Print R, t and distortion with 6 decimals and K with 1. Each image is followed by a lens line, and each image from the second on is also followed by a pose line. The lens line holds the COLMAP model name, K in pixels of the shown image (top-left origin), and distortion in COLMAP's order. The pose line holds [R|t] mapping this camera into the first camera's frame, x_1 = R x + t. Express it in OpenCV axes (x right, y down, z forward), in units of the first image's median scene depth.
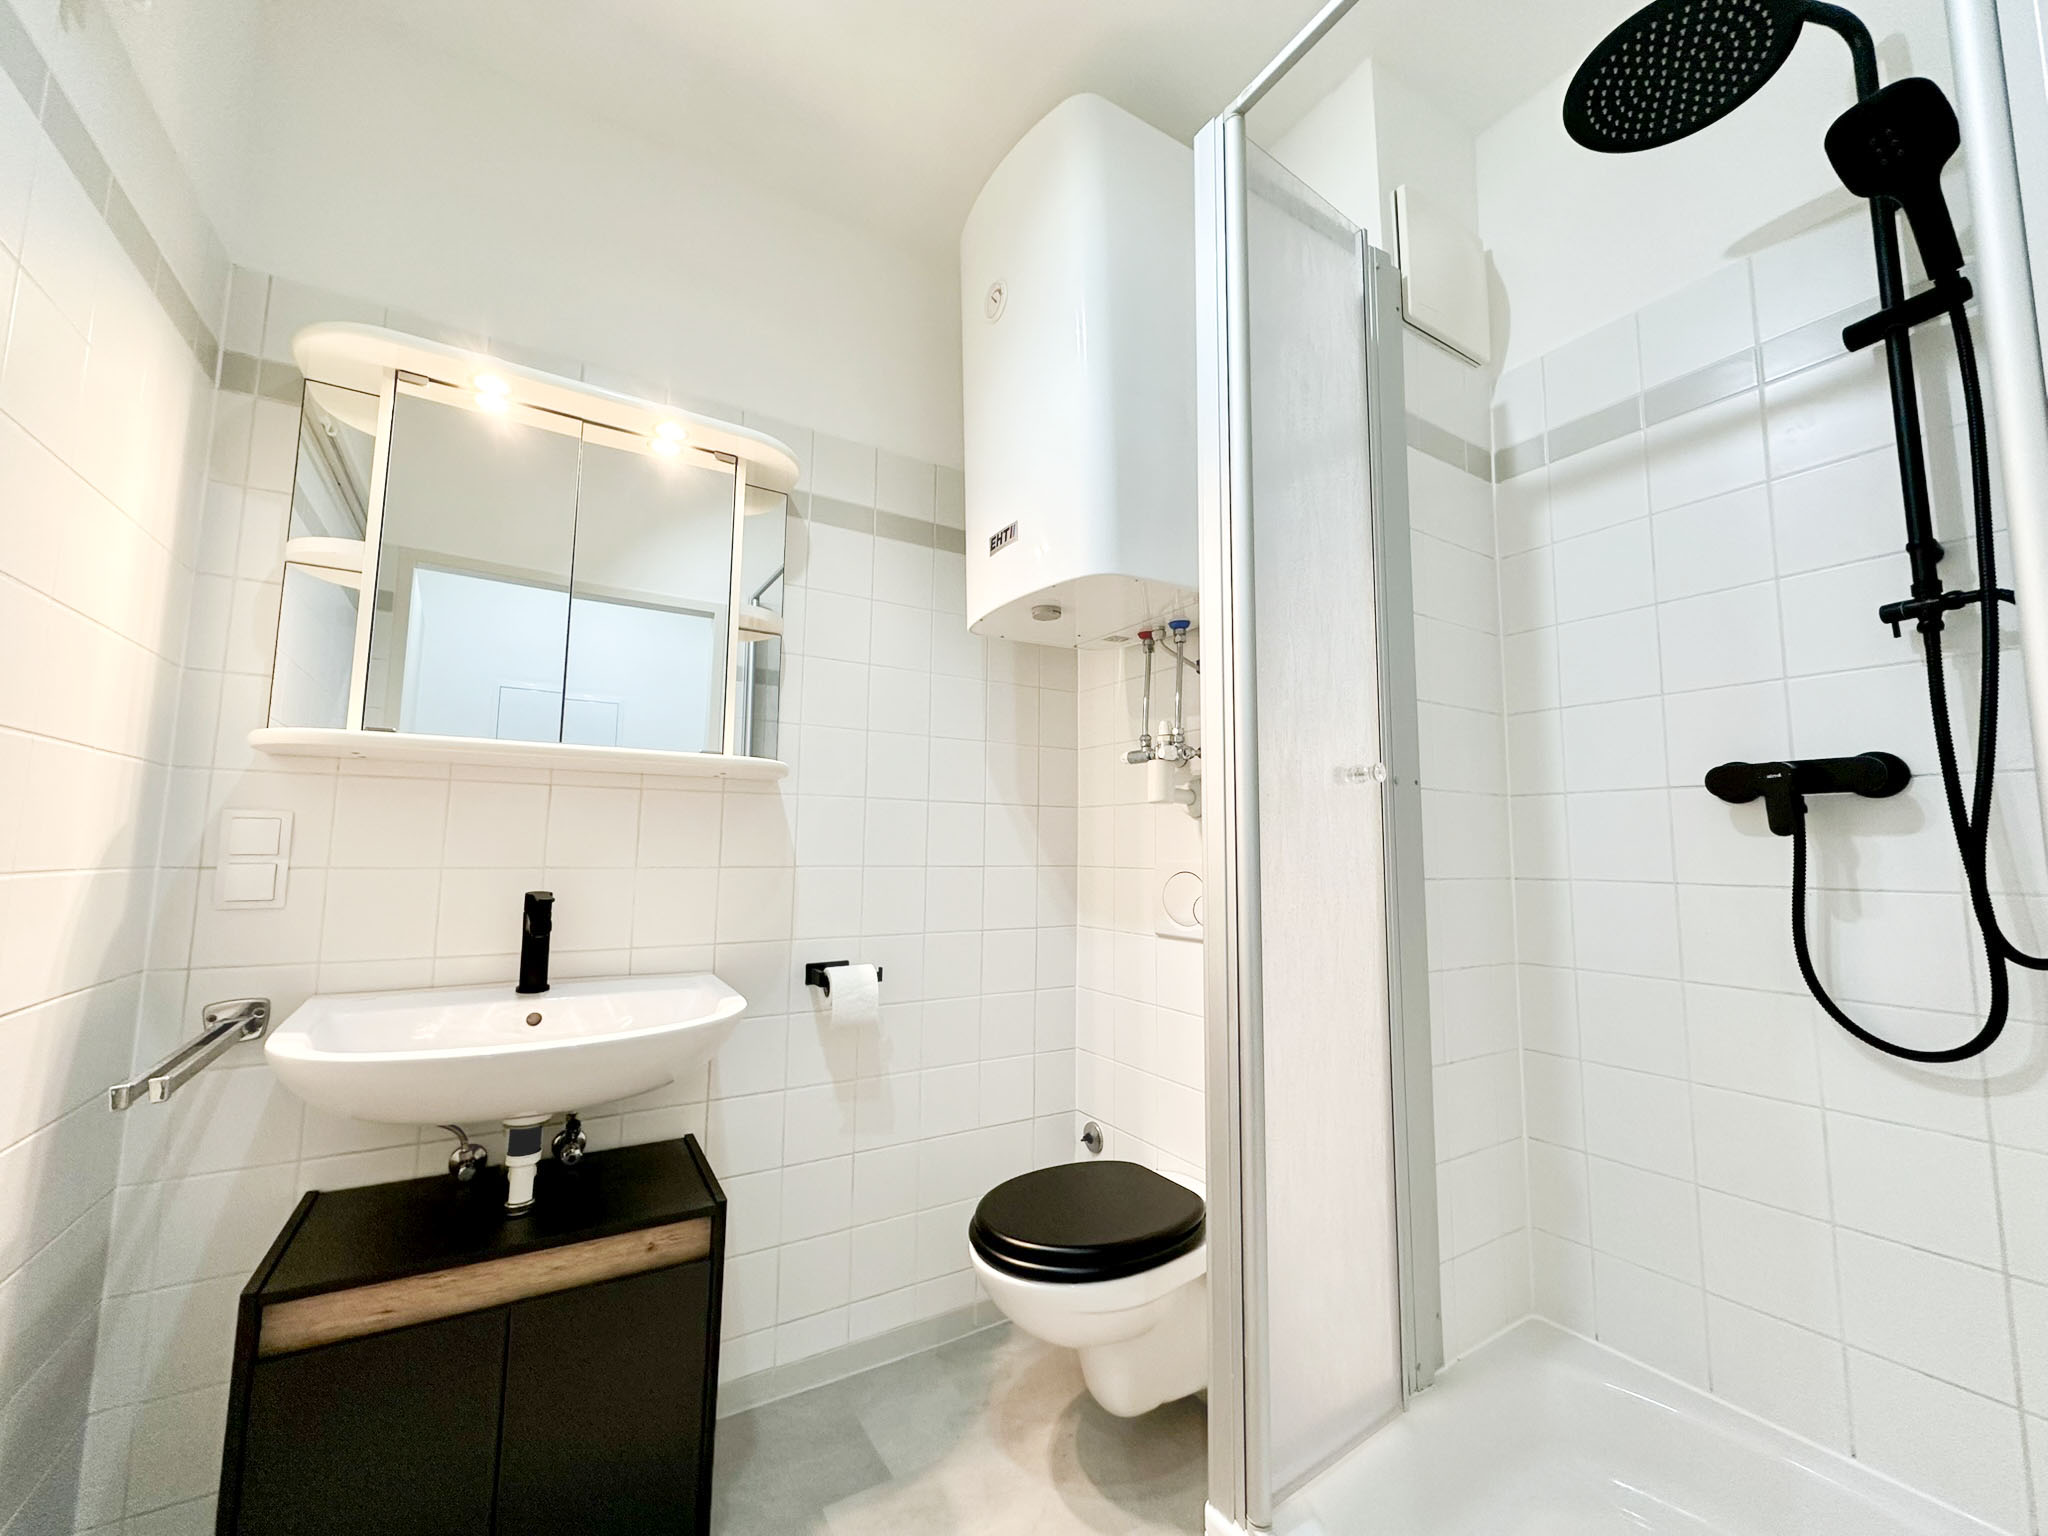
lens RADIAL K [[811.1, 0, 1024.0], [0, 811.1, 768.0], [0, 0, 1]] dist [-0.002708, 0.000273]
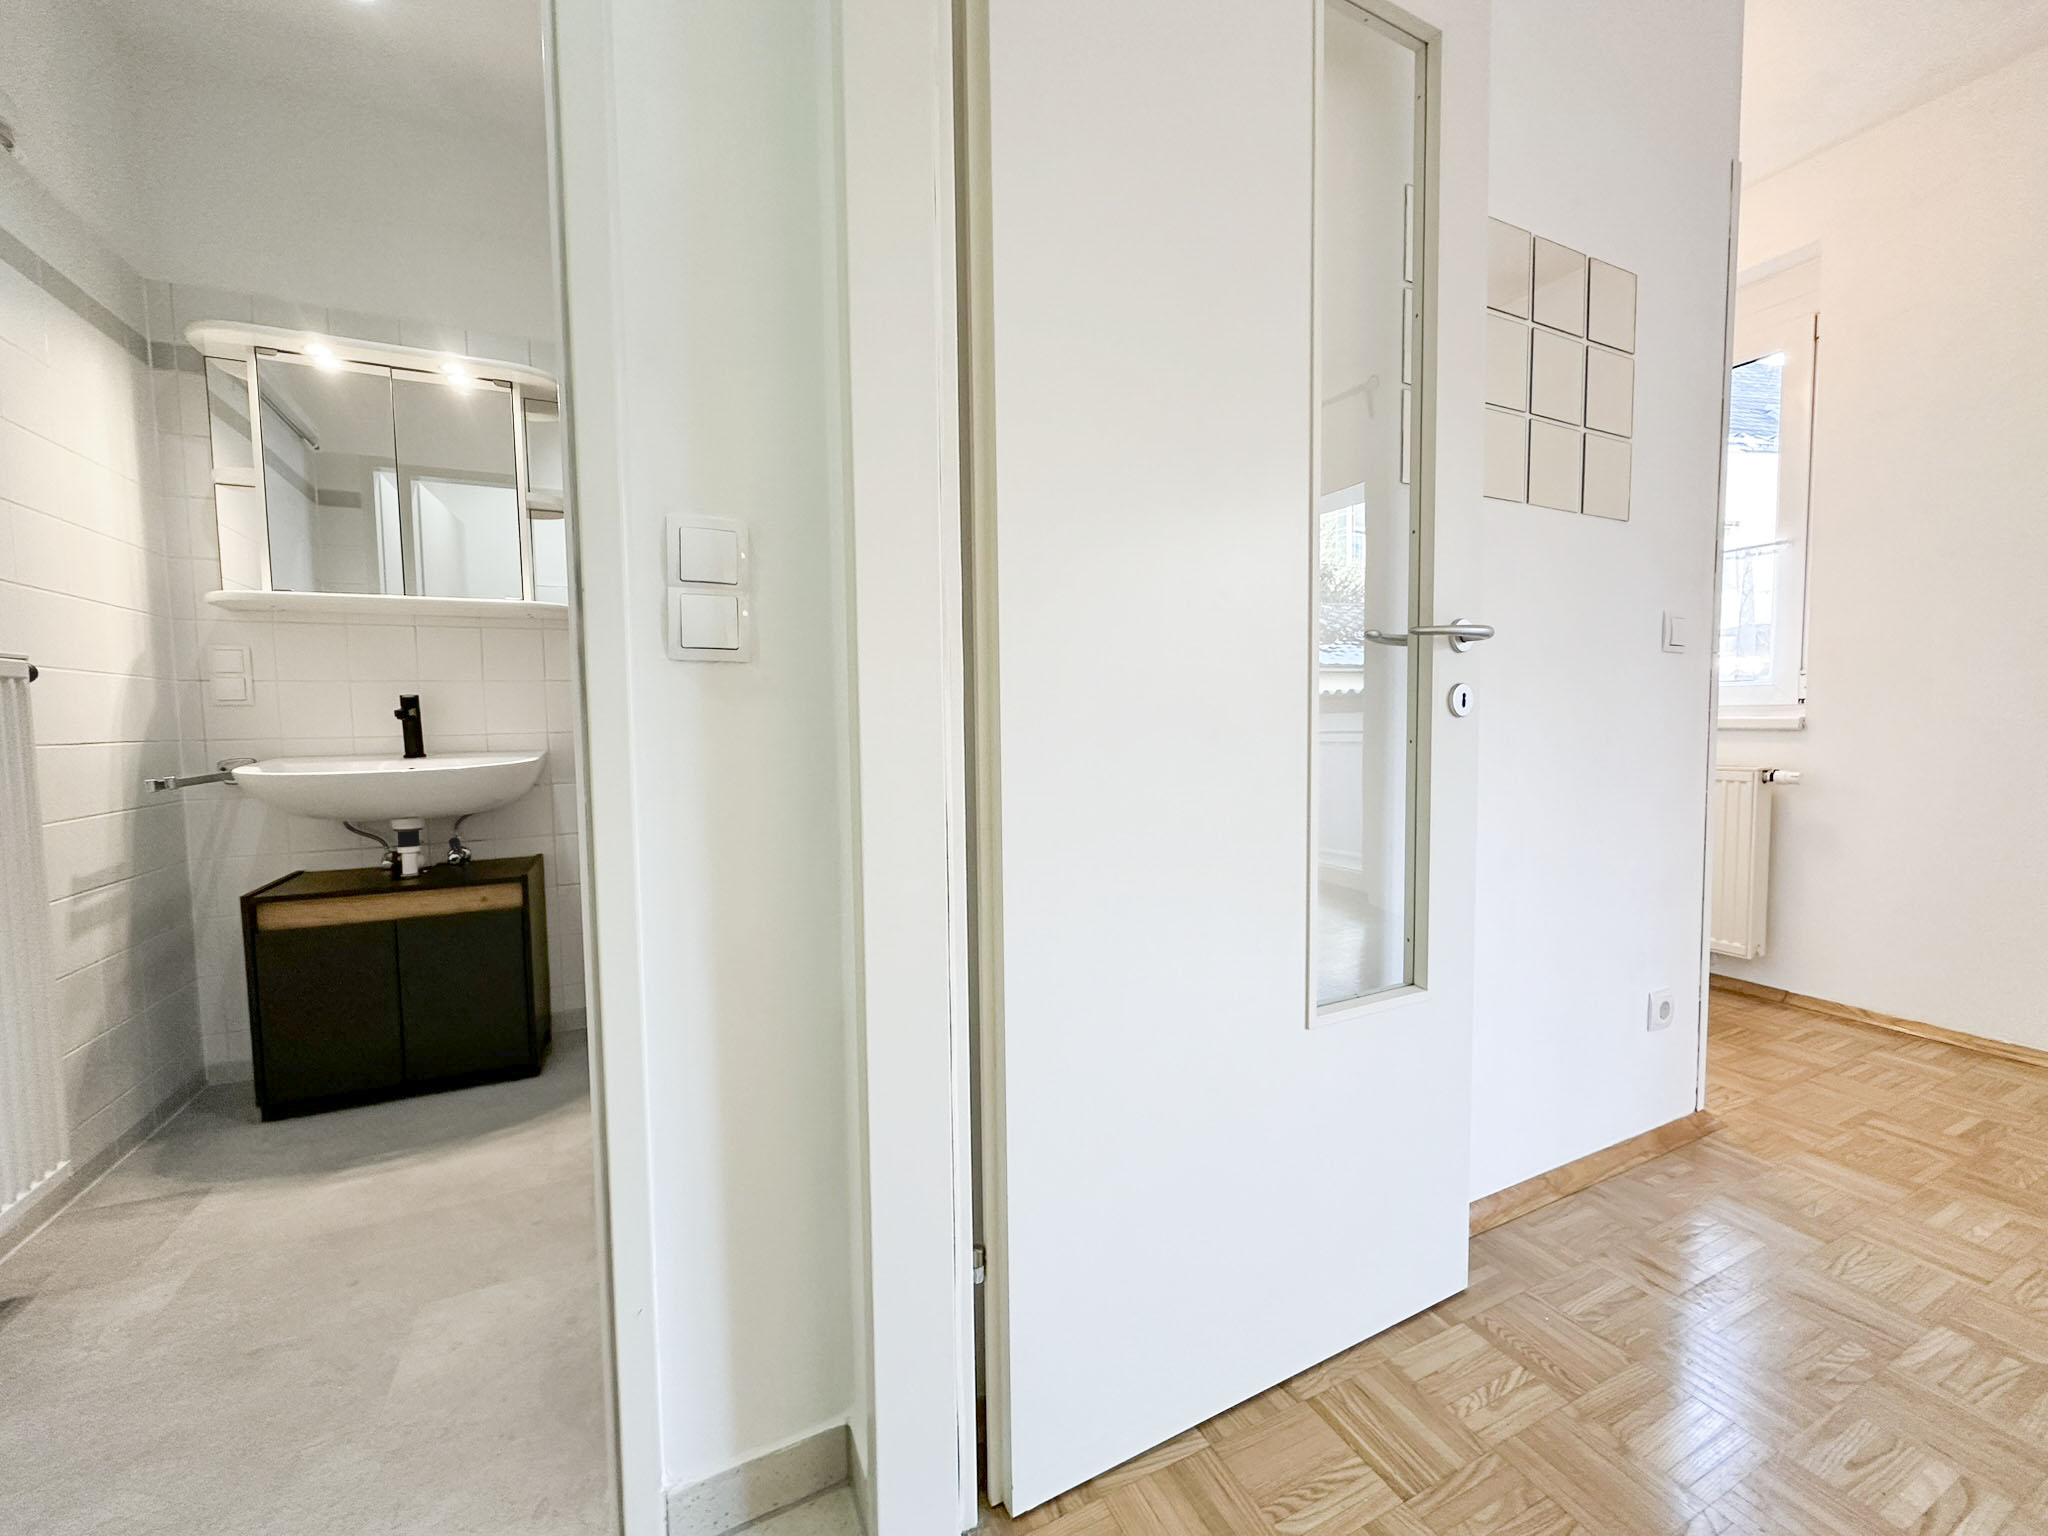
lens RADIAL K [[811.1, 0, 1024.0], [0, 811.1, 768.0], [0, 0, 1]] dist [-0.002708, 0.000273]
pose [[0.994058, -0.020697, -0.106866, 0.794462], [0.038174, 0.985689, 0.164192, 0.088042], [0.101939, -0.167296, 0.980622, -0.461290]]
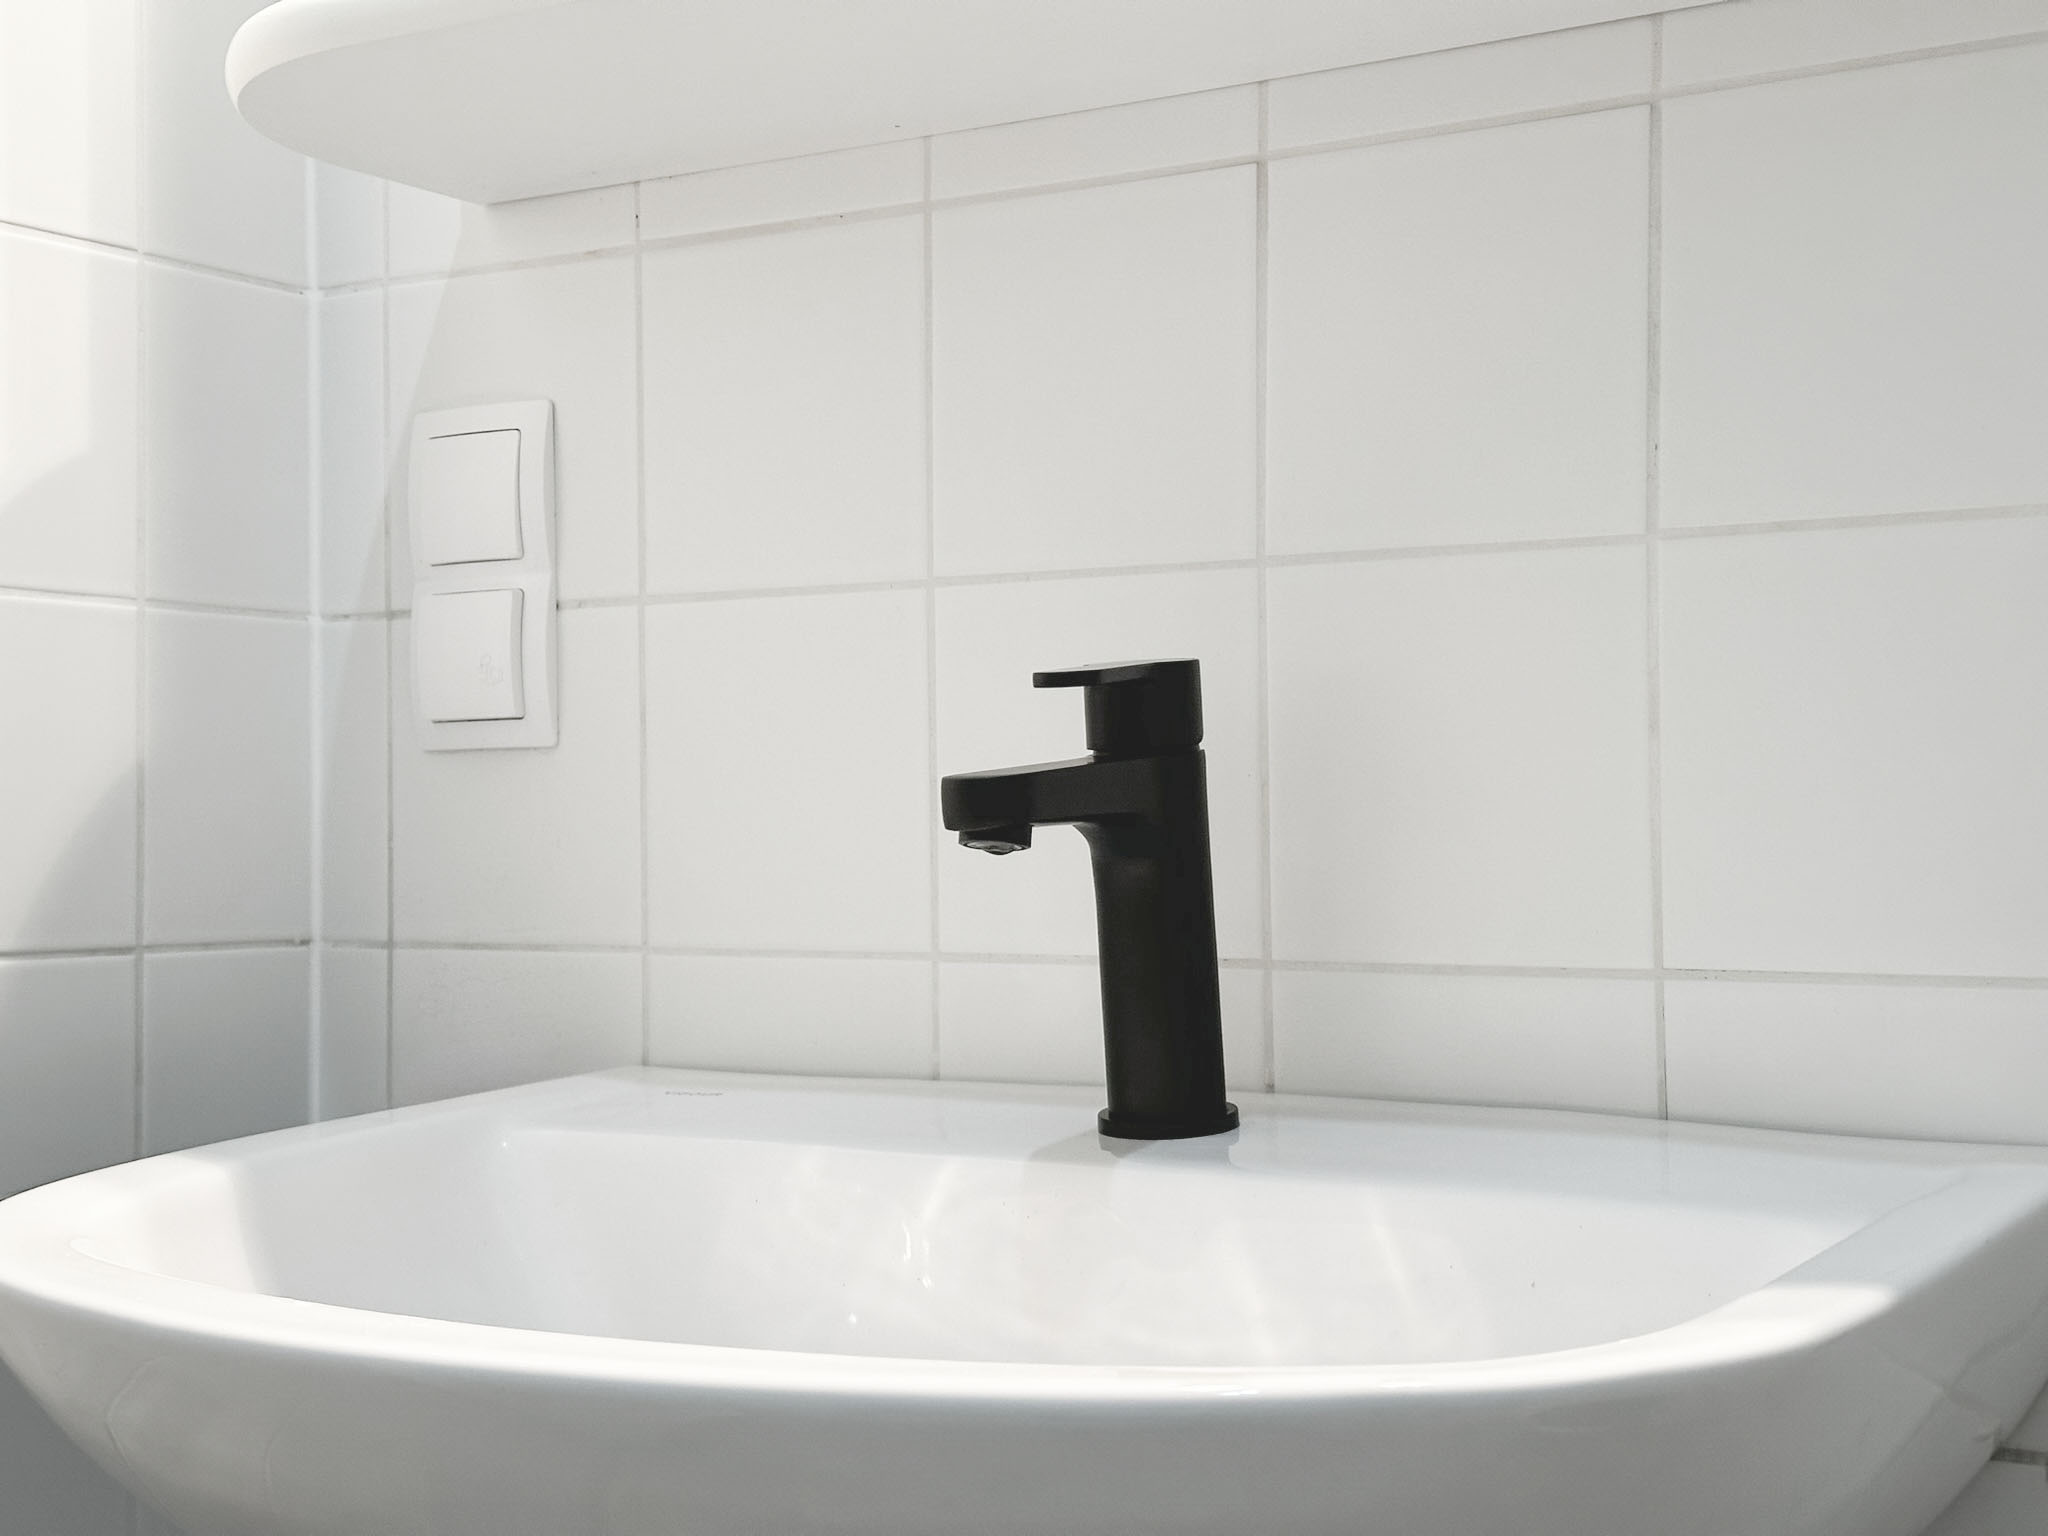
lens RADIAL K [[2873.3, 0, 1024.0], [0, 2873.3, 768.0], [0, 0, 1]] dist [0.017456, 0.012123]
pose [[0.442864, -0.033220, -0.895973, 0.040586], [0.101202, 0.994779, 0.013139, 0.181157], [0.890859, -0.096493, 0.443914, 0.694256]]
